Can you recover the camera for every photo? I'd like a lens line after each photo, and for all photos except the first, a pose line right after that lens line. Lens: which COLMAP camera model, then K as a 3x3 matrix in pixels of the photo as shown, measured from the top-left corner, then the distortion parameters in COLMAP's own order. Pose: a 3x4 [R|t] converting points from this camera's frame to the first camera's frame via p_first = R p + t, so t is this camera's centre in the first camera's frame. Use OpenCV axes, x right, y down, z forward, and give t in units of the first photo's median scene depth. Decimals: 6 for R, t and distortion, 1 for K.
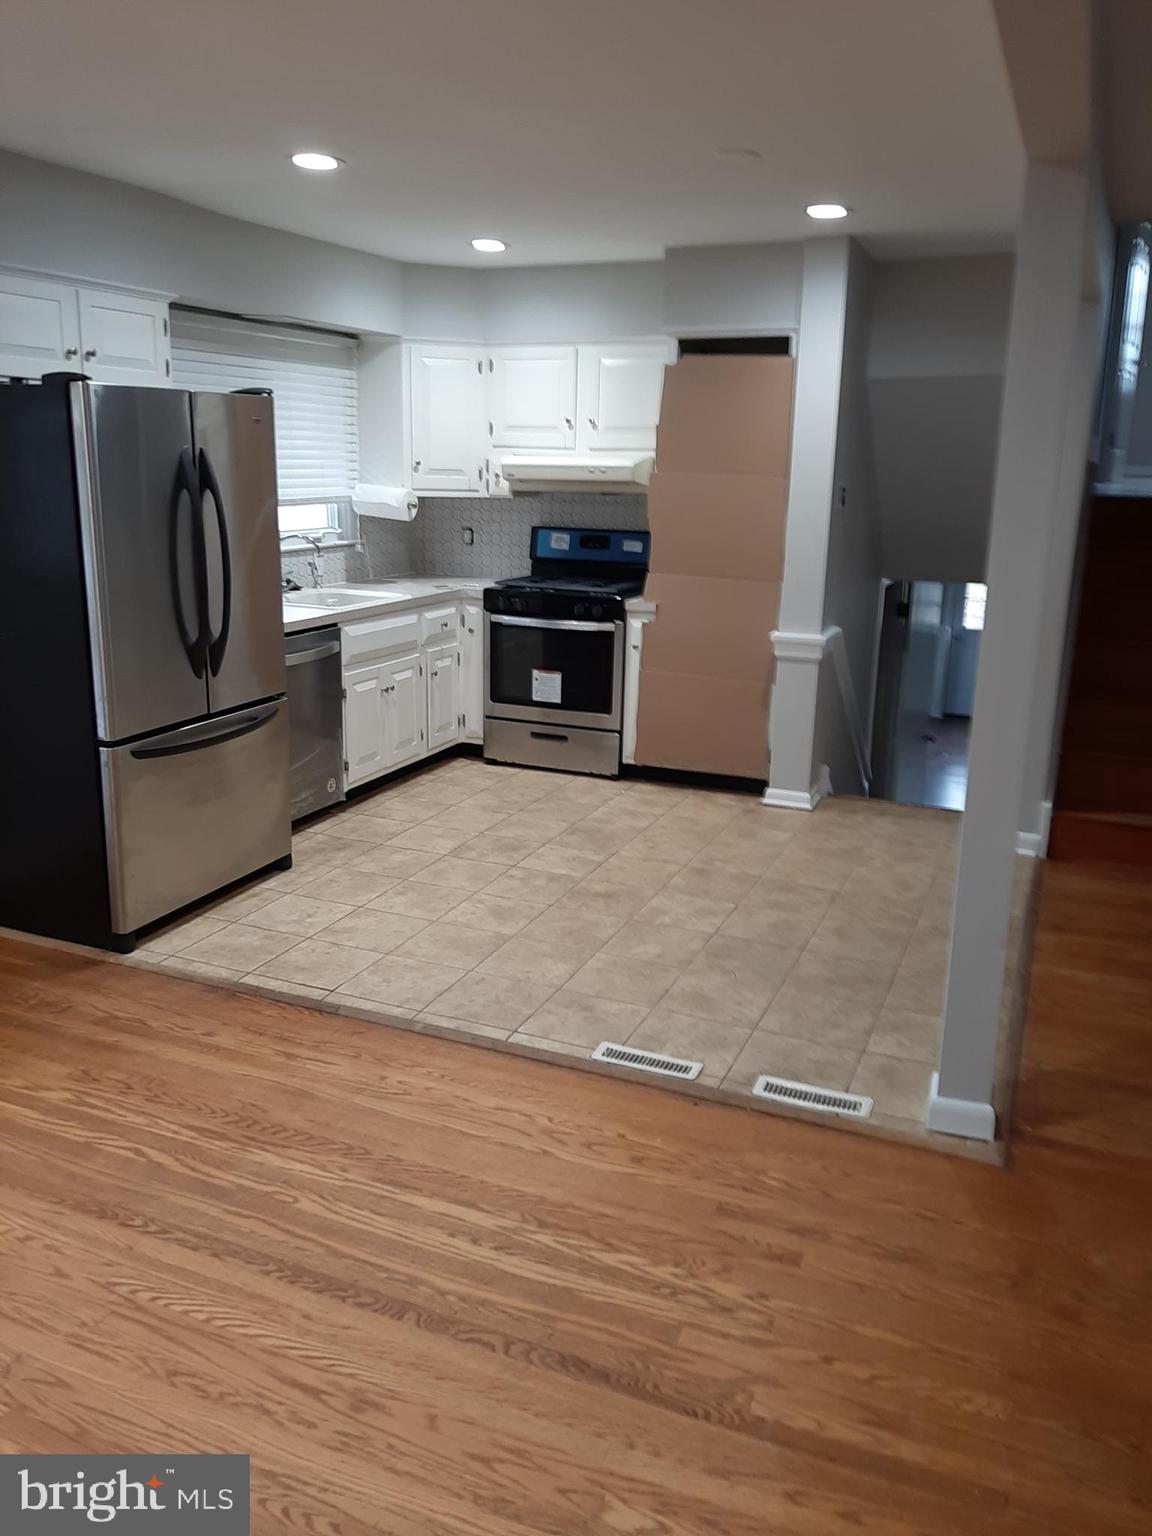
lens RADIAL K [[1205.9, 0, 574.7], [0, 1205.9, 754.6], [0, 0, 1]] dist [0.080209, -0.161383]
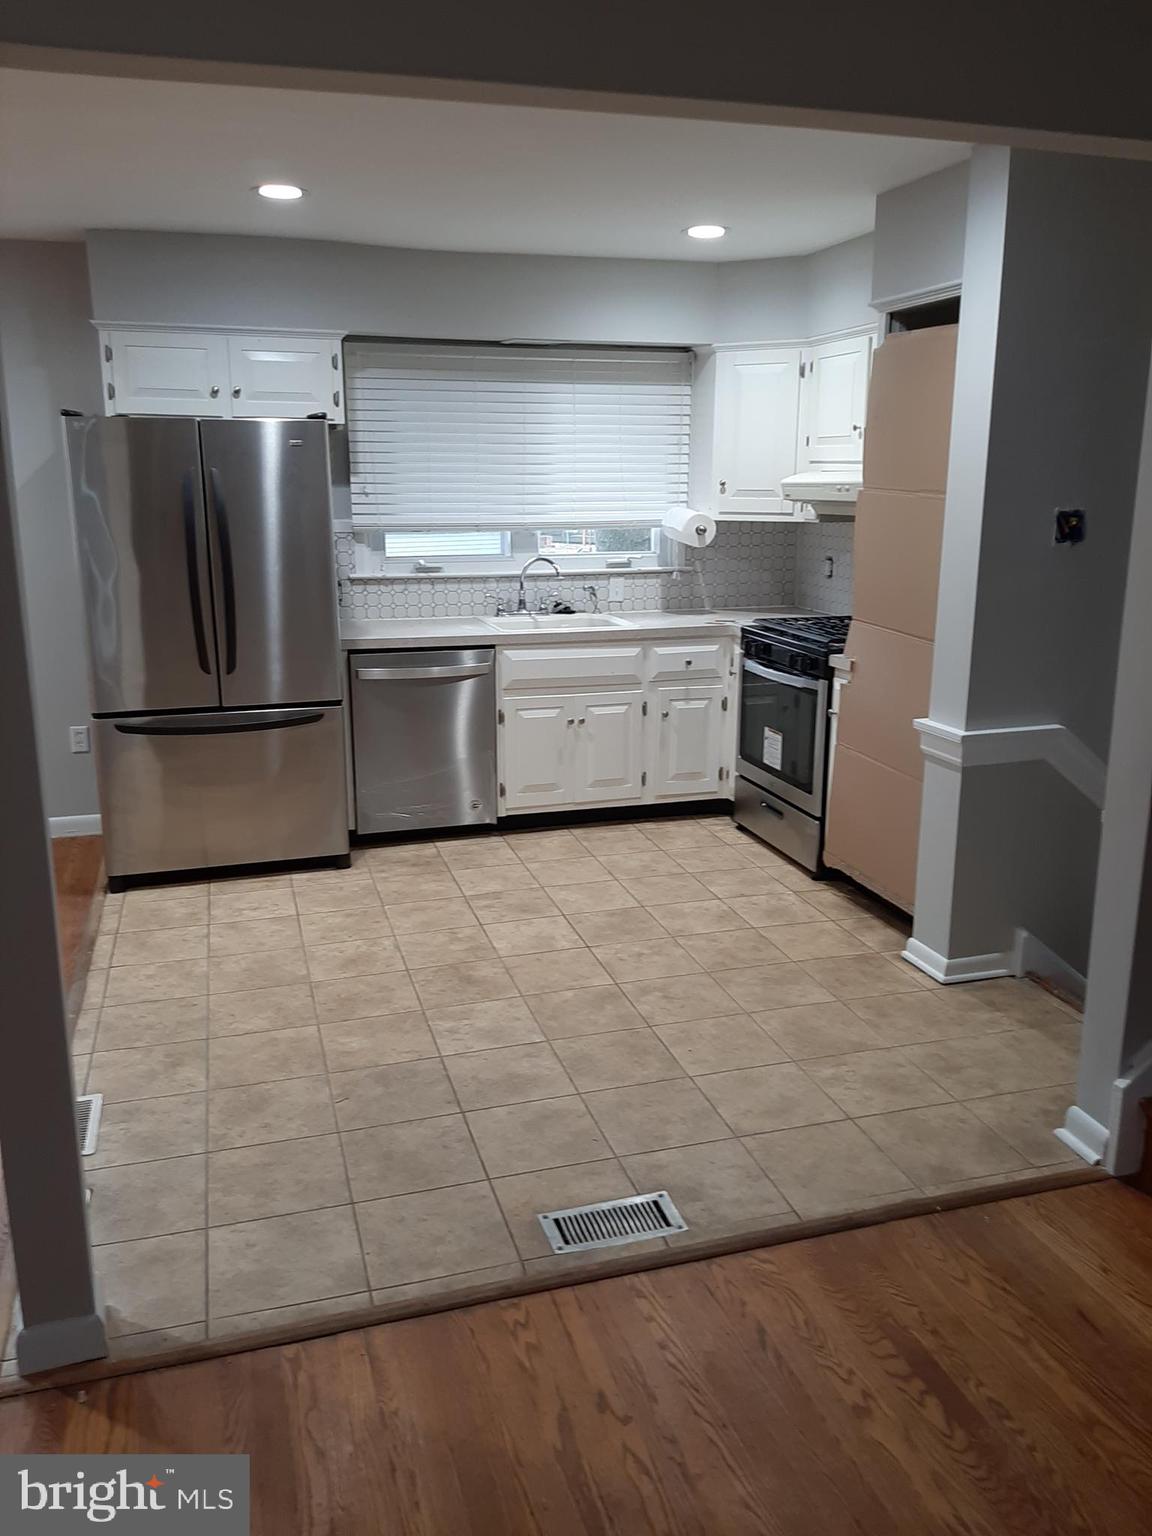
lens RADIAL K [[1186.7, 0, 576.3], [0, 1186.7, 761.1], [0, 0, 1]] dist [0.083125, -0.206399]
pose [[0.638288, 0.165972, -0.751692, 0.699347], [-0.176544, 0.982016, 0.066917, -0.109337], [0.749280, 0.089994, 0.656110, 0.497530]]
